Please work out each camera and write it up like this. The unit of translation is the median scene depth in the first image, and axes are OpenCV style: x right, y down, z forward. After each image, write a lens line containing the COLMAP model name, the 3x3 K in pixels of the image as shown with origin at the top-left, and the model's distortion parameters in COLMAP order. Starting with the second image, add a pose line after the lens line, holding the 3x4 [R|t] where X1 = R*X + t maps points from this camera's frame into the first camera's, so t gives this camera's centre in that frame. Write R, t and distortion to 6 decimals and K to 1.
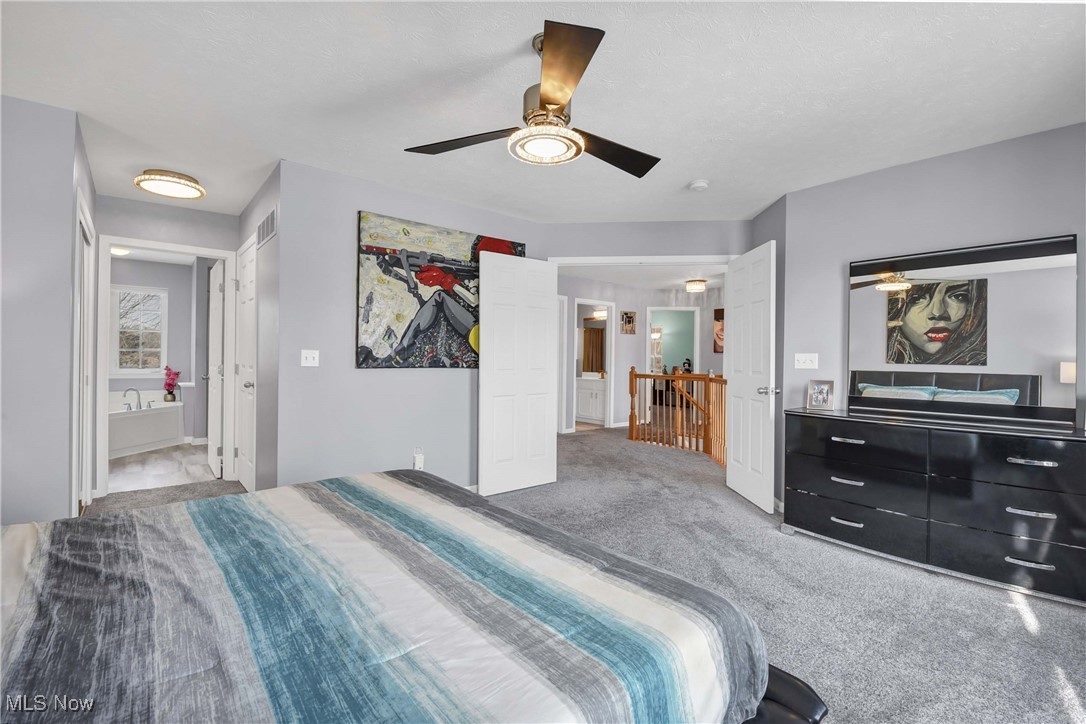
lens RADIAL K [[487.8, 0, 540.9], [0, 487.8, 361.1], [0, 0, 1]] dist [-0.000645, -0.001379]
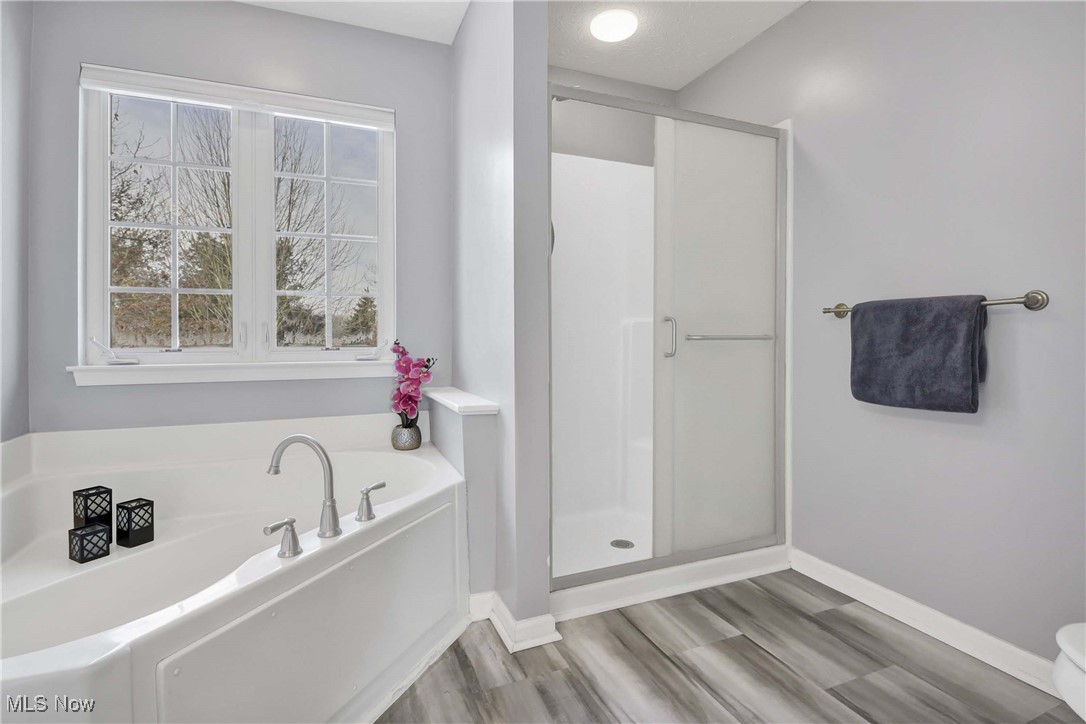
lens RADIAL K [[520.7, 0, 544.3], [0, 520.7, 358.9], [0, 0, 1]] dist [-0.001135, -0.000040]
pose [[0.956045, -0.006994, -0.293138, -0.570827], [0.007707, 0.999969, 0.001276, 0.022733], [0.293120, -0.003479, 0.956069, 0.693716]]
